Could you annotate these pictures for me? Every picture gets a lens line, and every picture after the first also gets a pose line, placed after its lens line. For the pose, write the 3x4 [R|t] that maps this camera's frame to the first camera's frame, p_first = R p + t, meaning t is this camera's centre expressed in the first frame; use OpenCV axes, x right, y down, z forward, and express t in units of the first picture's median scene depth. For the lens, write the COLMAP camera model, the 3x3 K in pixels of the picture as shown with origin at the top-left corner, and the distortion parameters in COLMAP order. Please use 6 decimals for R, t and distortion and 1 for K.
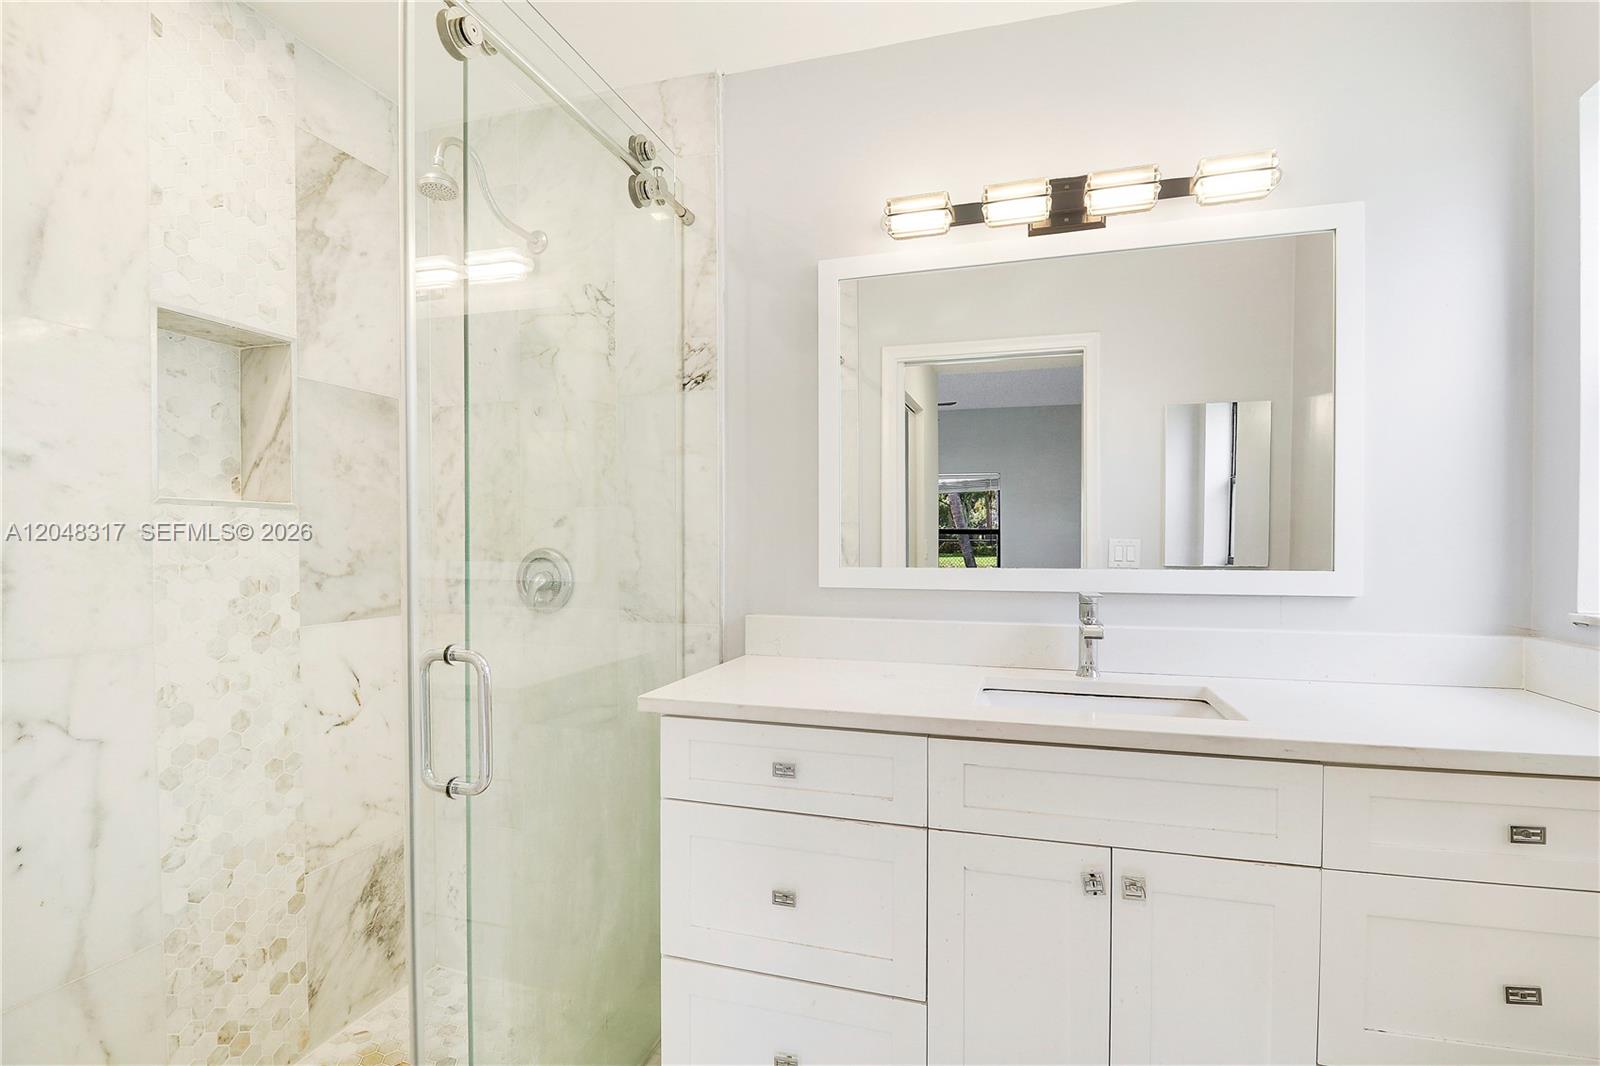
lens RADIAL K [[753.6, 0, 783.3], [0, 753.6, 580.0], [0, 0, 1]] dist [-0.009244, -0.008246]
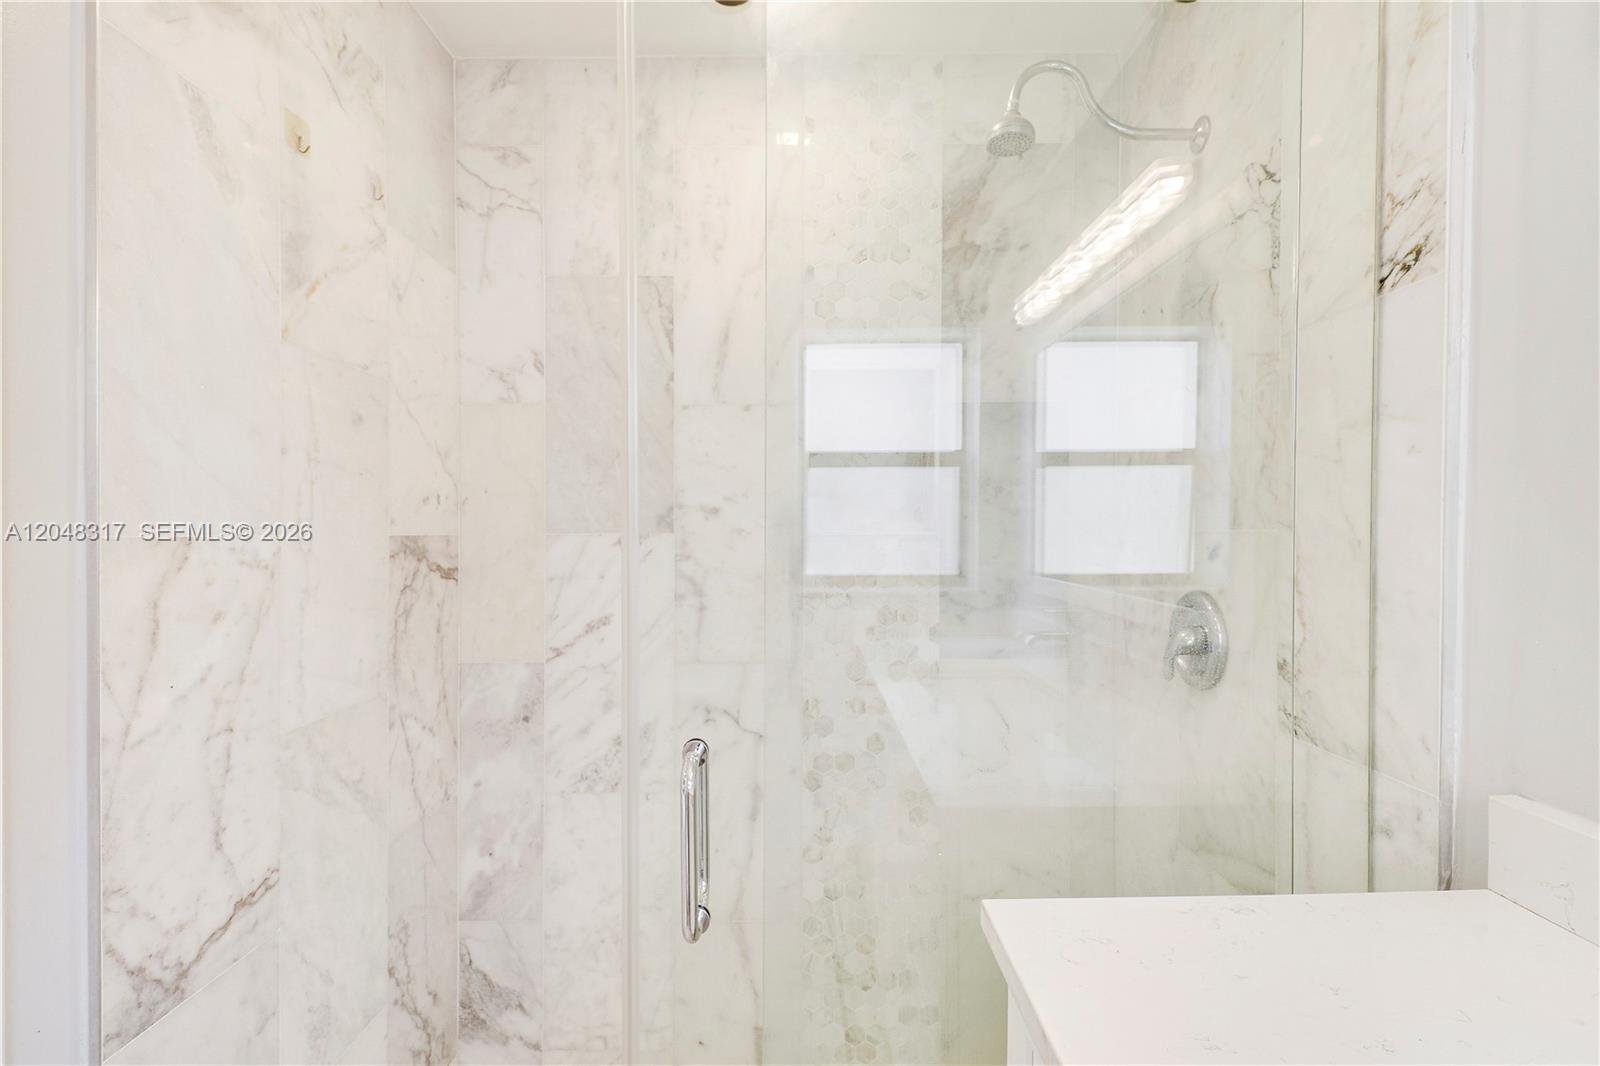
lens RADIAL K [[753.6, 0, 808.4], [0, 753.6, 544.1], [0, 0, 1]] dist [-0.009244, -0.008246]
pose [[0.318721, 0.008393, -0.947811, 0.221107], [-0.040186, 0.999181, -0.004665, -0.075365], [0.946996, 0.039575, 0.318797, 0.527647]]
